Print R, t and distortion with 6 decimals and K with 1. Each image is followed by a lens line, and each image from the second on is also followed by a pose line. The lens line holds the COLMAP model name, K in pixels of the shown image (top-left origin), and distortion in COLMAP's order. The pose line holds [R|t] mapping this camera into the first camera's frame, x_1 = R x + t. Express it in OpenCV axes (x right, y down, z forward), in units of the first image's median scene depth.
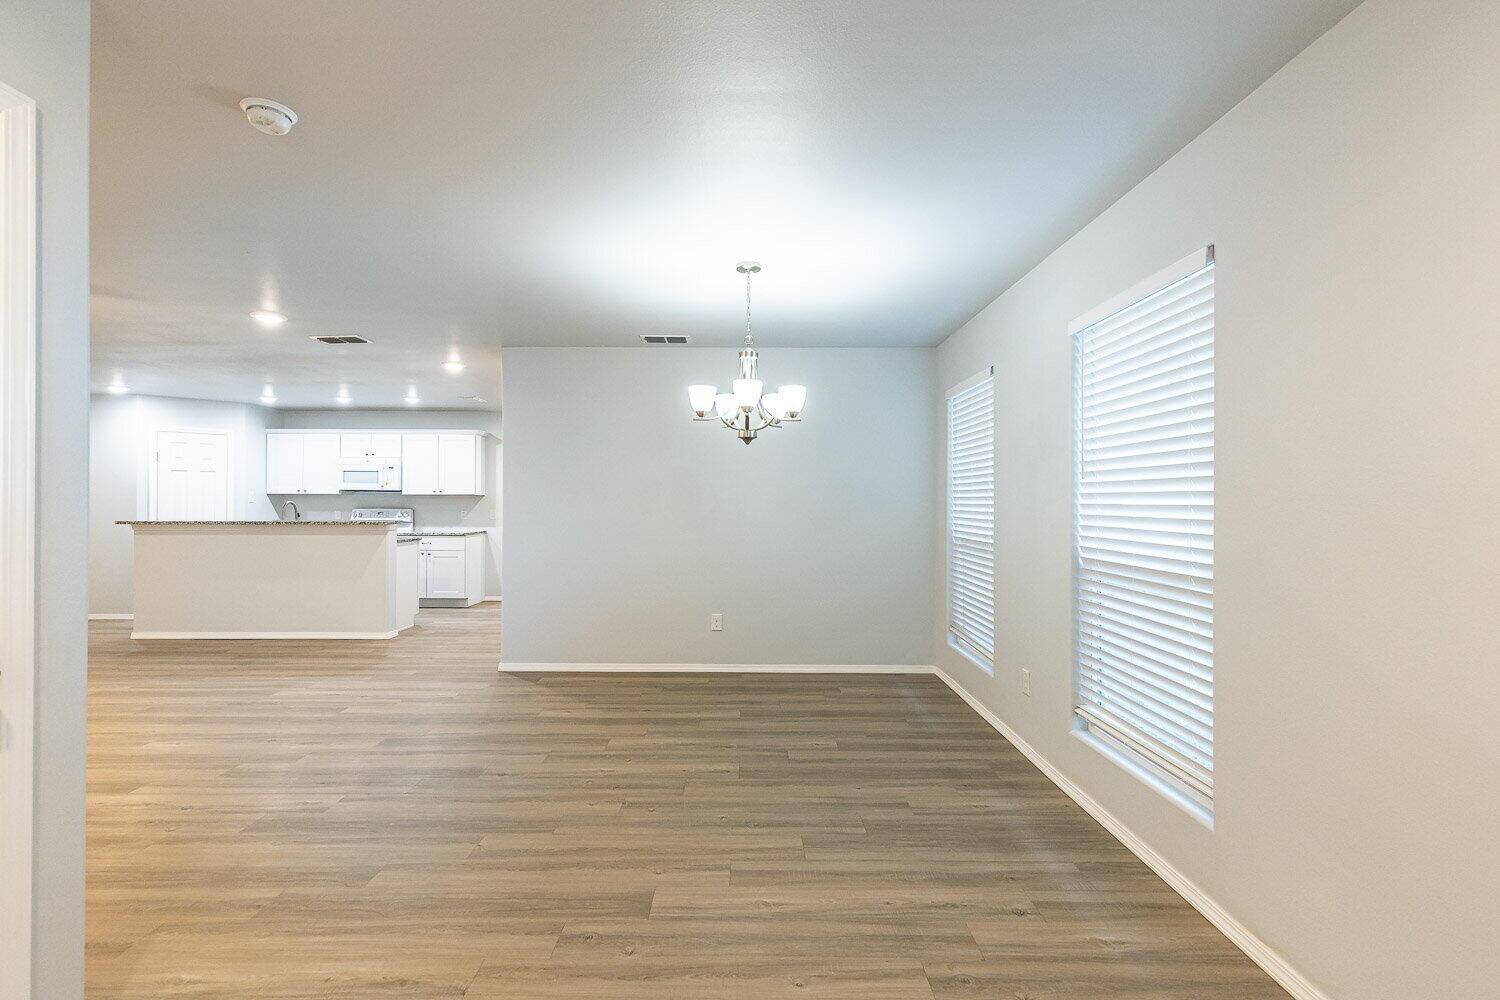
lens RADIAL K [[674.1, 0, 744.9], [0, 674.1, 498.2], [0, 0, 1]] dist [0.007635, -0.000354]
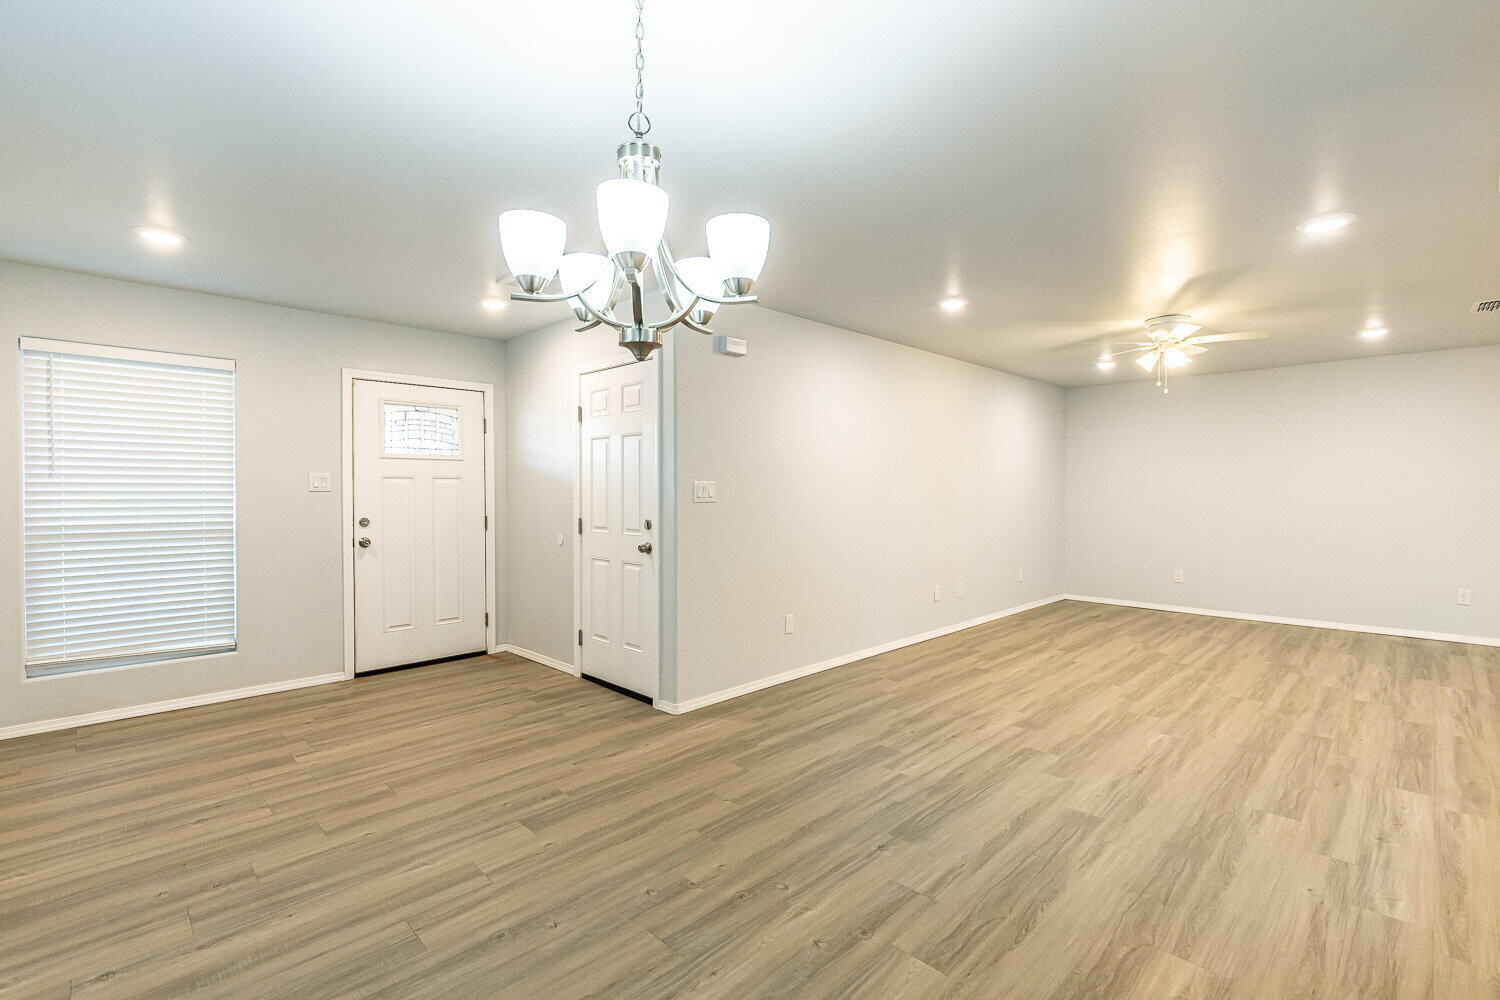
lens RADIAL K [[674.1, 0, 744.9], [0, 674.1, 498.2], [0, 0, 1]] dist [0.007635, -0.000354]
pose [[-0.712581, 0.007071, -0.701554, 0.144687], [0.003423, 0.999972, 0.006603, 0.004622], [0.701581, 0.002304, -0.712586, 0.731322]]
